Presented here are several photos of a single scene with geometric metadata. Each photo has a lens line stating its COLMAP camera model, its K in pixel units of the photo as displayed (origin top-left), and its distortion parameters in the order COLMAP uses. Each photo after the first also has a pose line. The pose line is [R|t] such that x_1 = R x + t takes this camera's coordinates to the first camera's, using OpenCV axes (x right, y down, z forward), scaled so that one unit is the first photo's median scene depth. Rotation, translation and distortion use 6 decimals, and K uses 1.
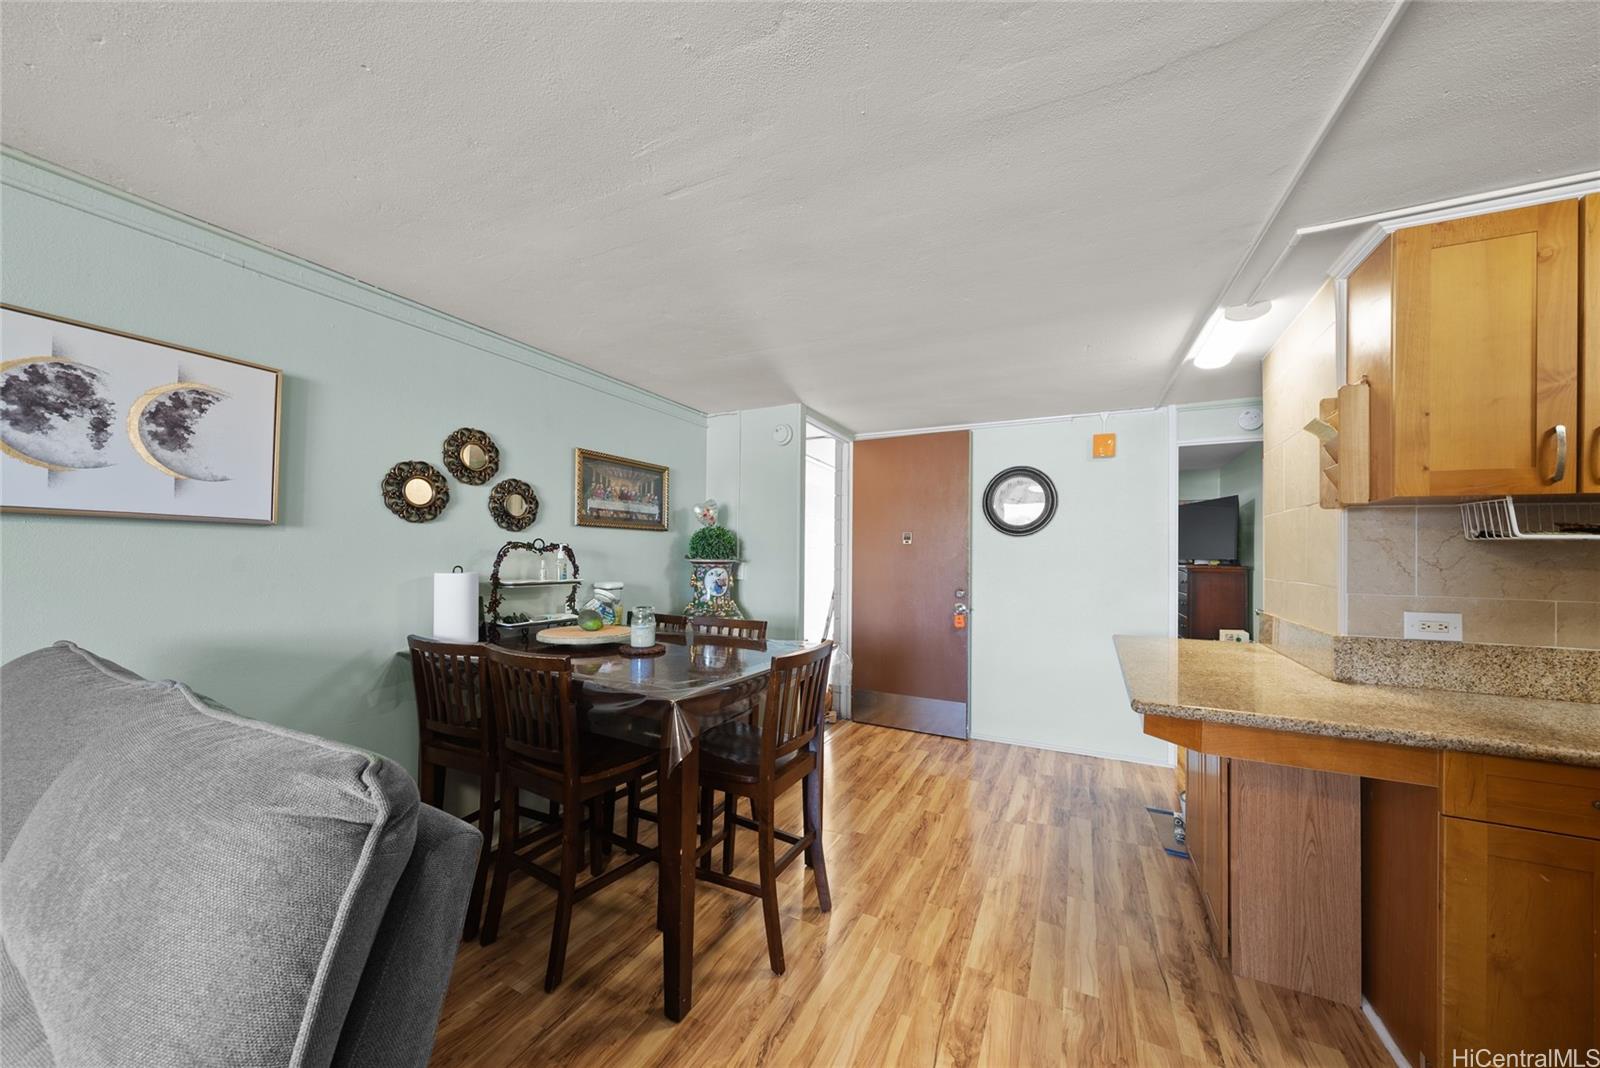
lens RADIAL K [[554.7, 0, 799.8], [0, 554.7, 541.9], [0, 0, 1]] dist [-0.000720, -0.000054]
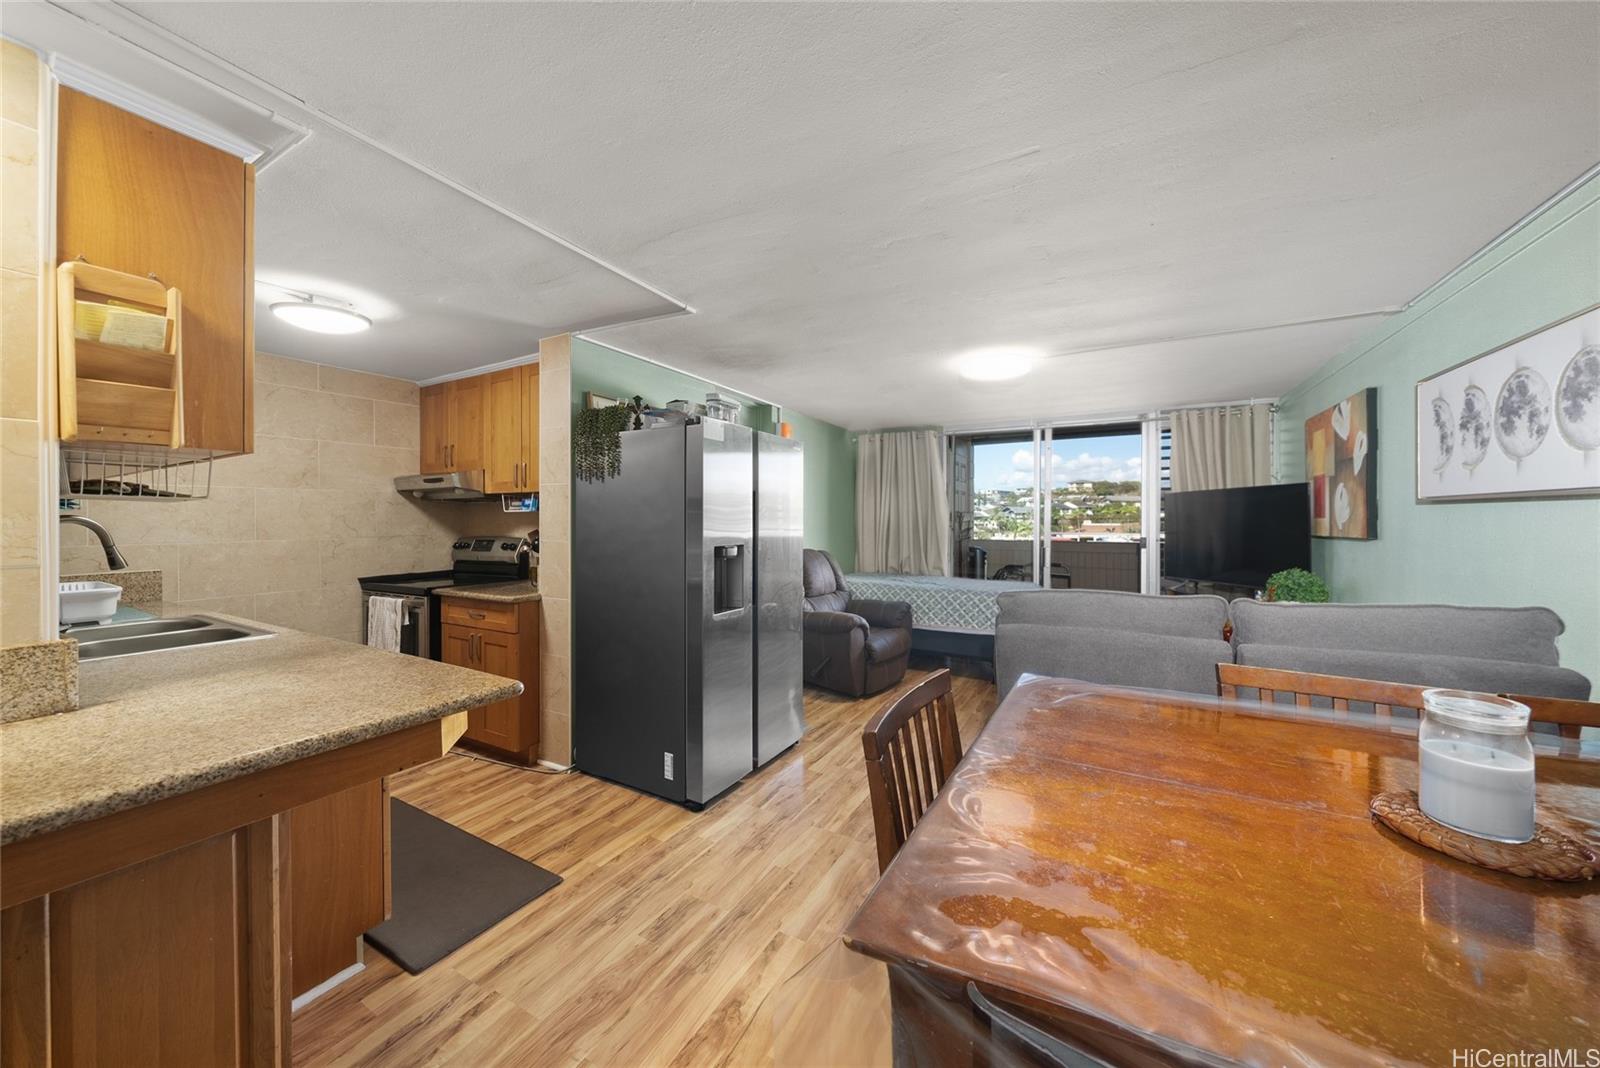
lens RADIAL K [[554.7, 0, 799.8], [0, 554.7, 541.9], [0, 0, 1]] dist [-0.000720, -0.000054]
pose [[-0.997779, -0.014371, 0.065041, 0.075275], [-0.013447, 0.999803, 0.014633, 0.028472], [-0.065238, 0.013726, -0.997775, 1.352310]]
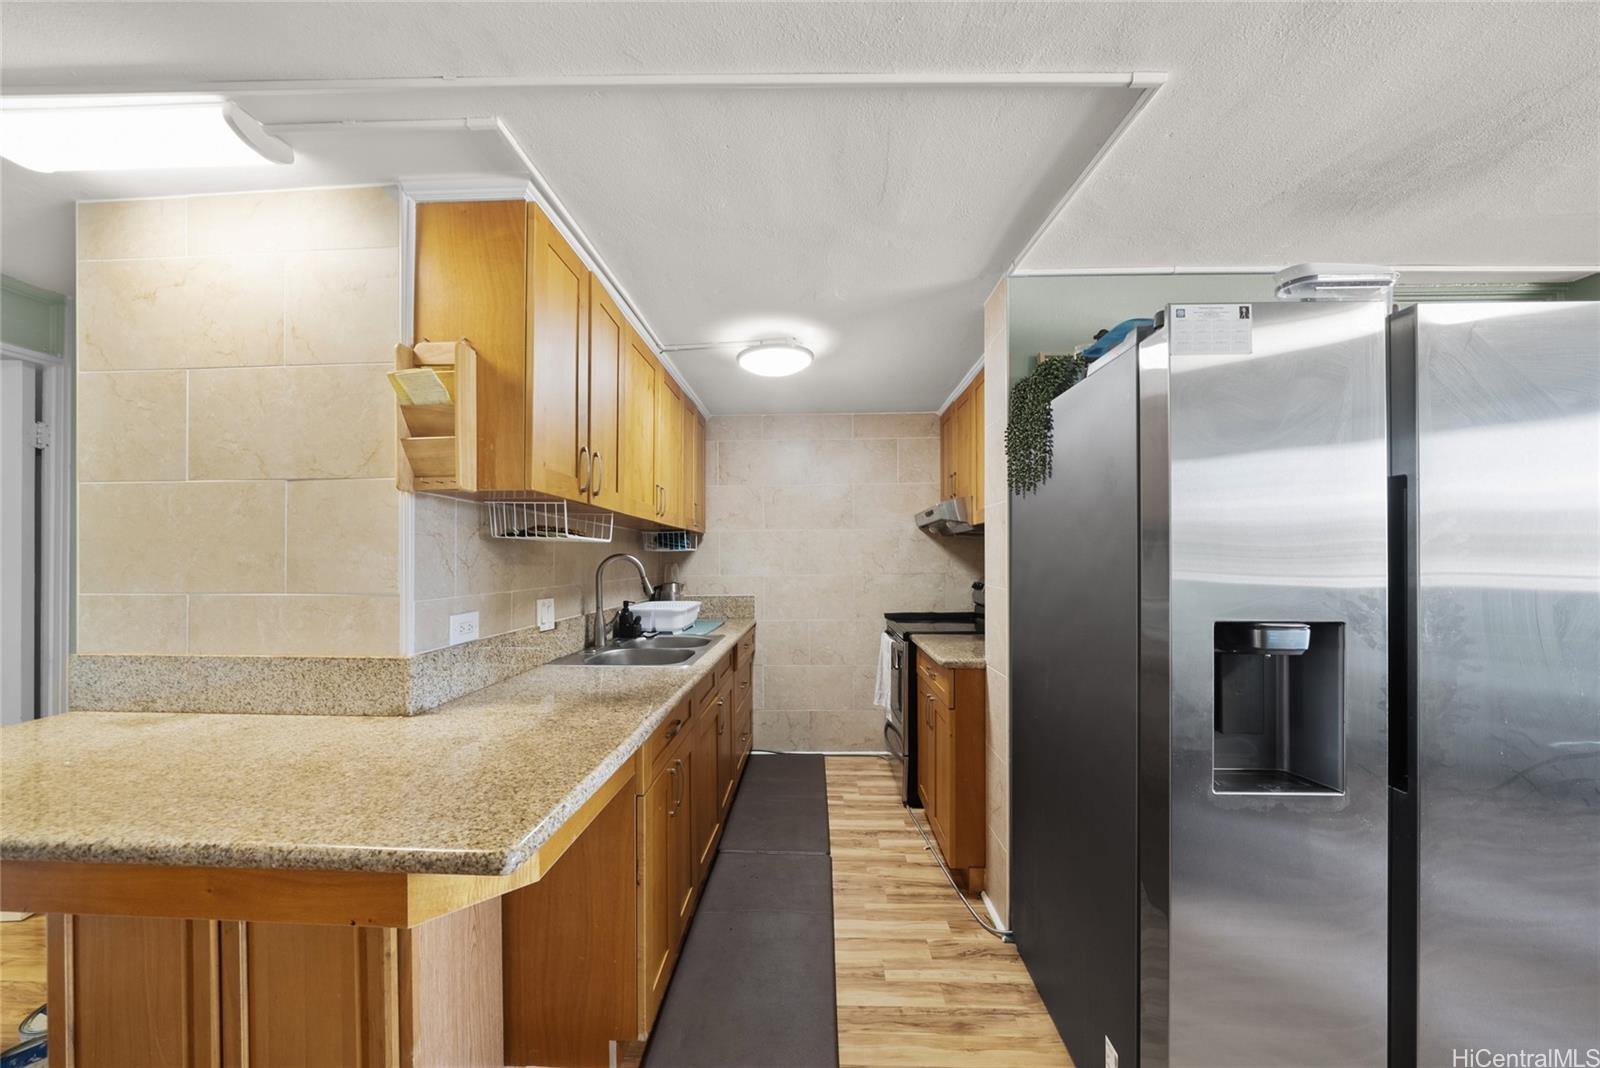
lens RADIAL K [[549.8, 0, 799.1], [0, 549.8, 558.3], [0, 0, 1]] dist [-0.008830, 0.000002]
pose [[-0.399802, -0.012597, 0.916515, 0.057164], [-0.026713, 0.999641, 0.002087, 0.017015], [-0.916212, -0.023649, -0.399995, 0.885451]]
